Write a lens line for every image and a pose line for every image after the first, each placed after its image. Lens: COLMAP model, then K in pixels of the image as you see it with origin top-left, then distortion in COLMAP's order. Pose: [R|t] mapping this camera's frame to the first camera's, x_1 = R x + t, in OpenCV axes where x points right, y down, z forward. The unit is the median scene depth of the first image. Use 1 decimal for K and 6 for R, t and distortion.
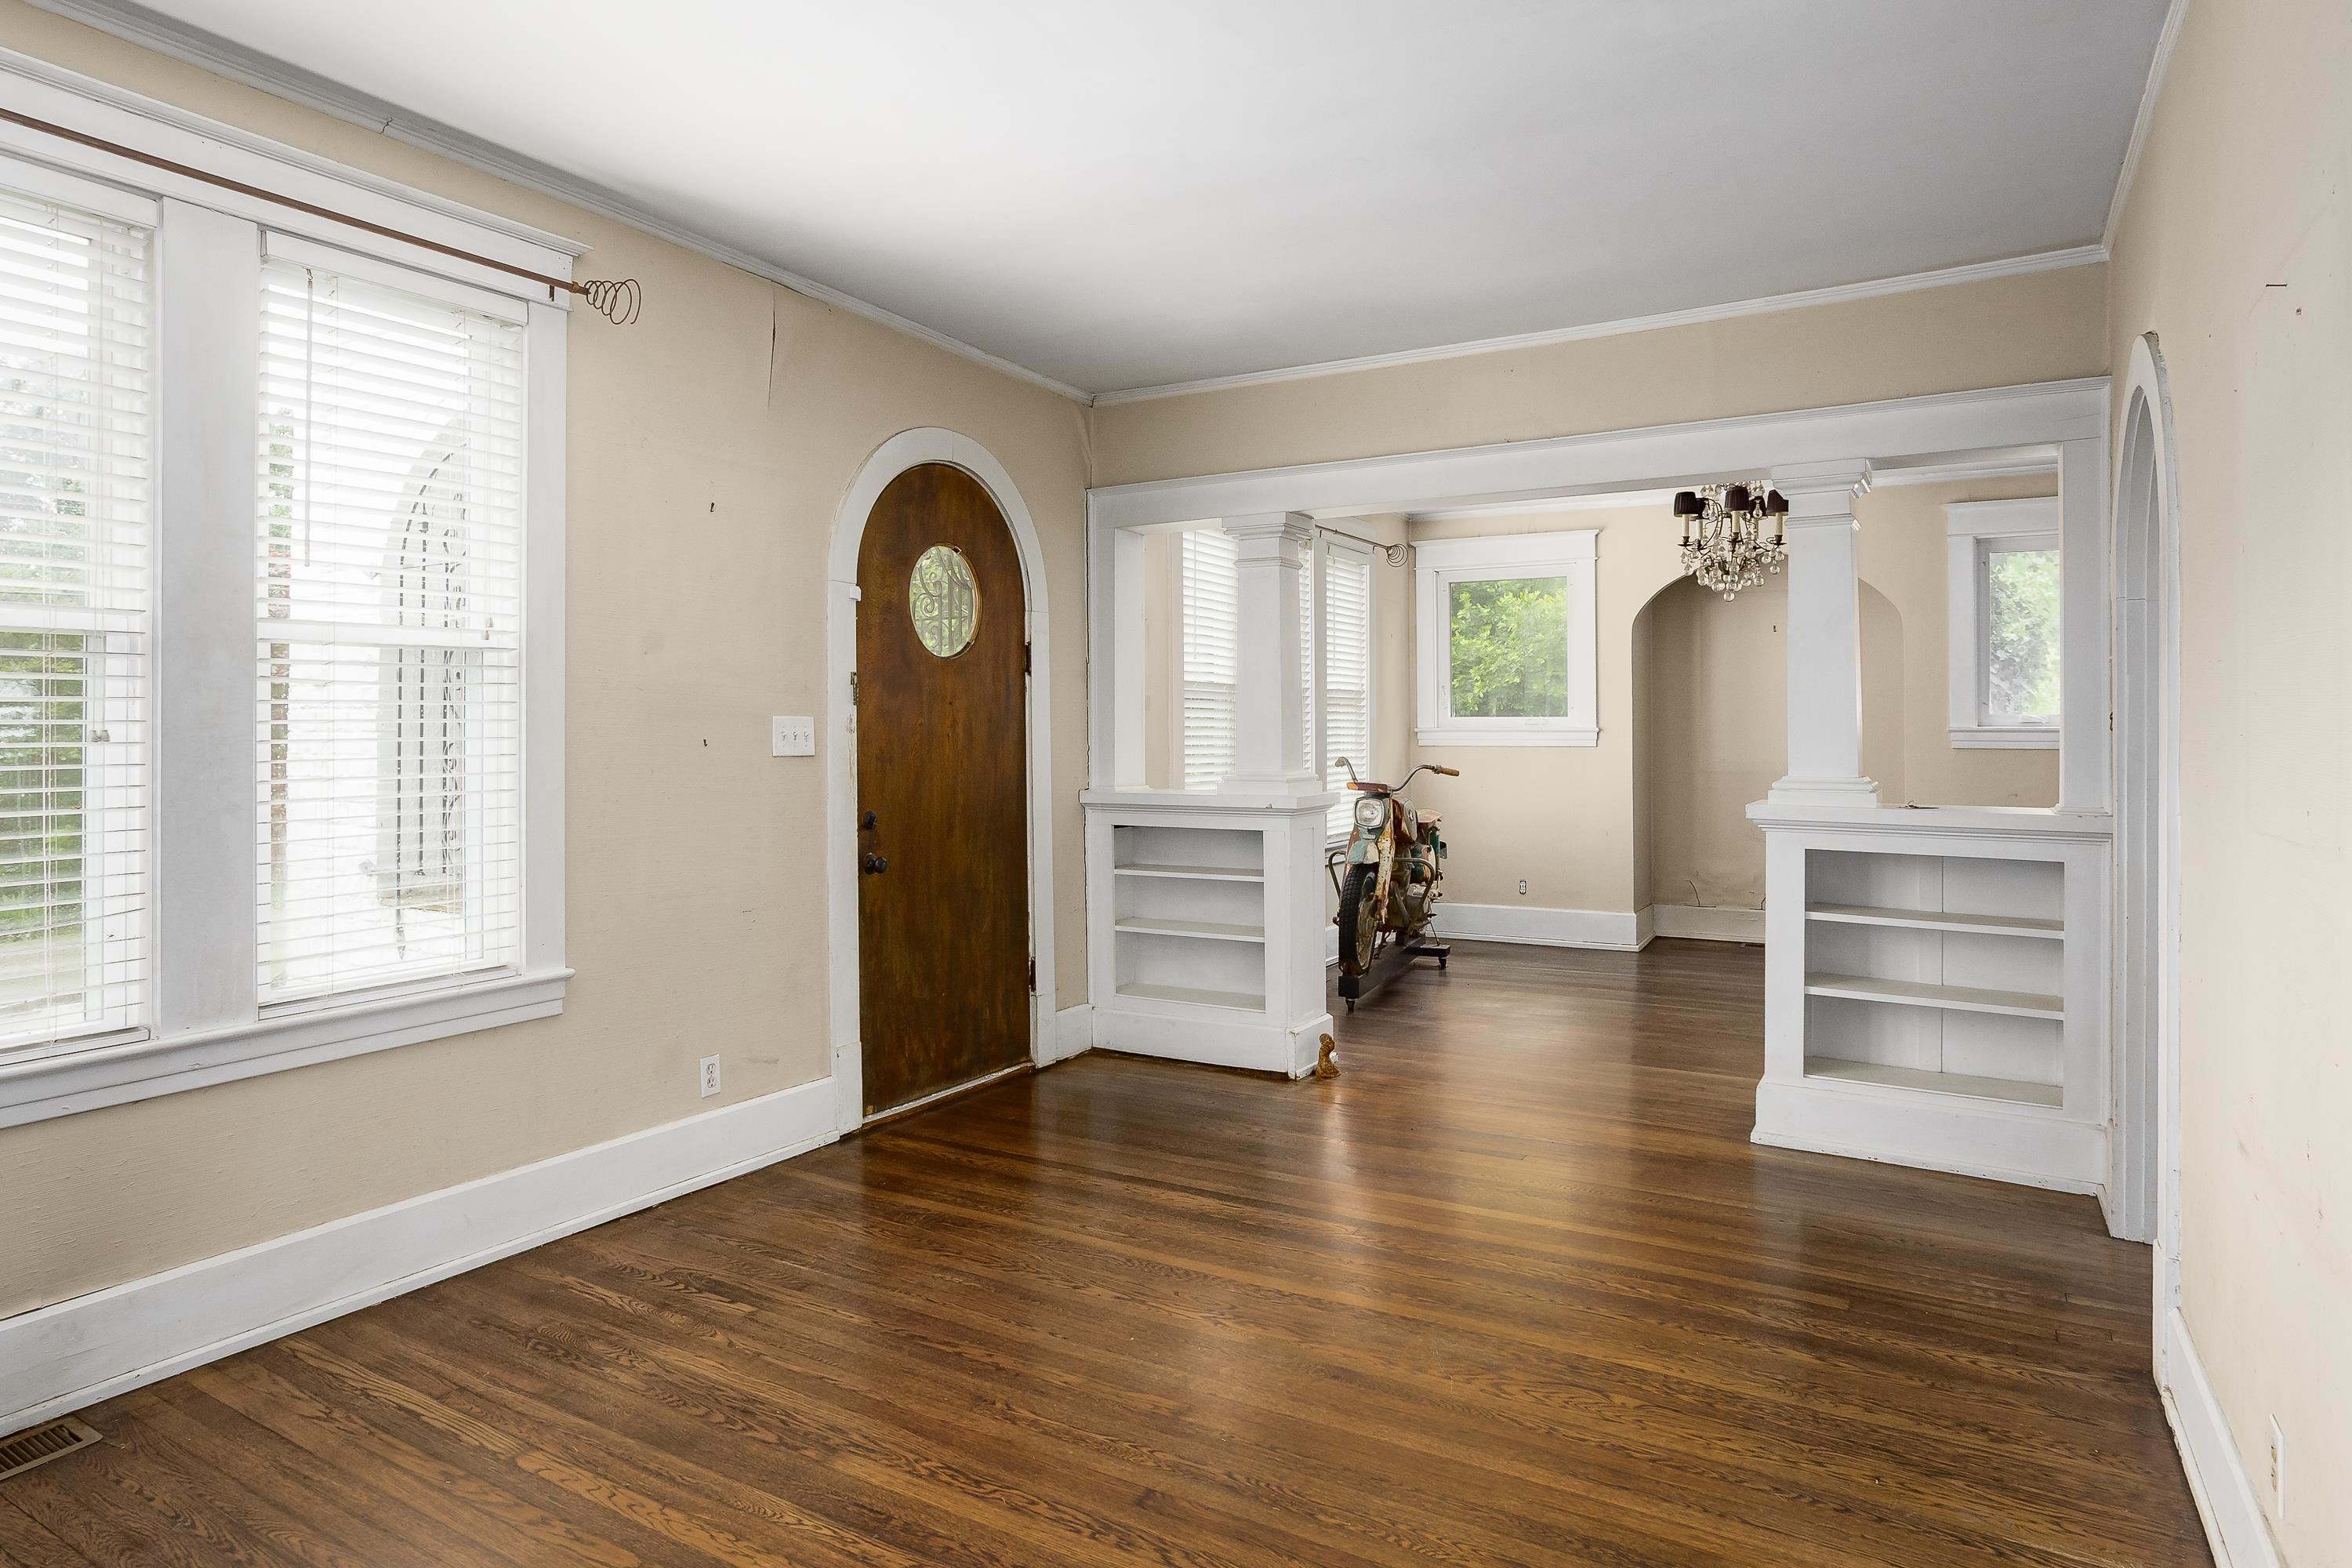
lens RADIAL K [[1219.2, 0, 1161.1], [0, 1219.2, 730.9], [0, 0, 1]] dist [-0.059193, 0.029773]
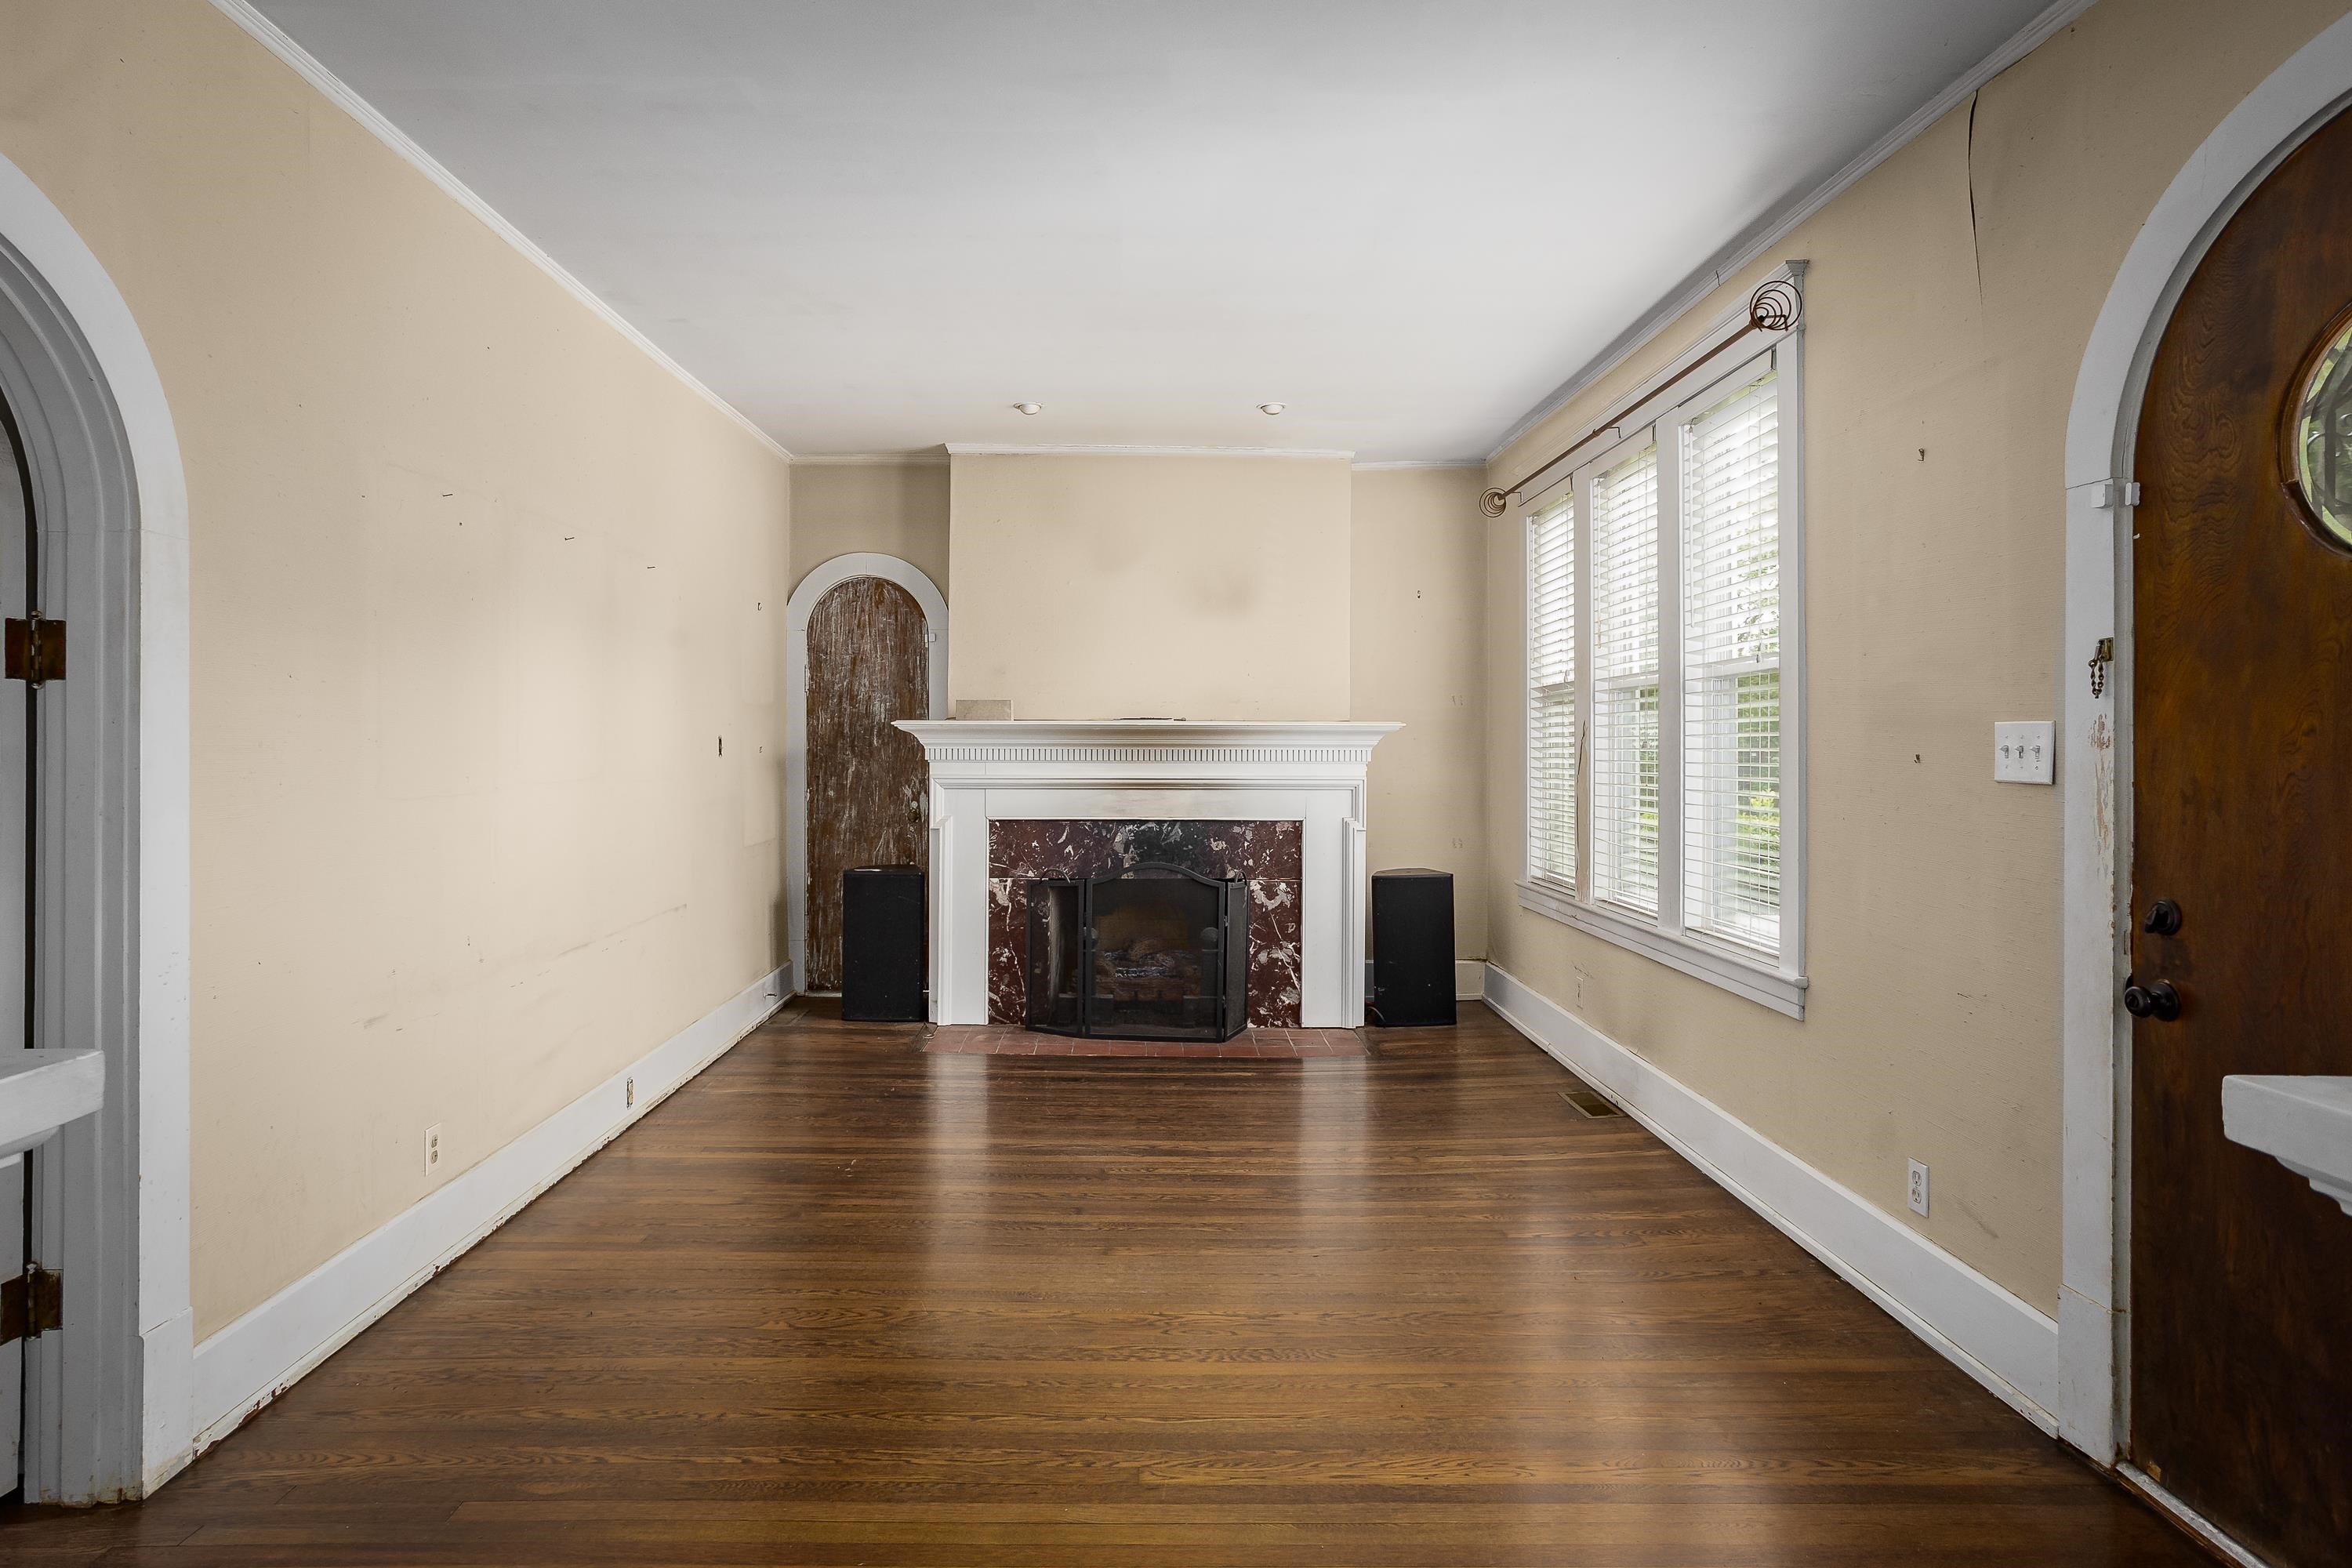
lens RADIAL K [[1219.2, 0, 1161.1], [0, 1219.2, 730.9], [0, 0, 1]] dist [-0.059193, 0.029773]
pose [[-0.825356, -0.007874, -0.564558, 0.509288], [-0.004318, 0.999962, -0.007634, 0.000323], [0.564597, -0.003863, -0.825358, 1.491487]]
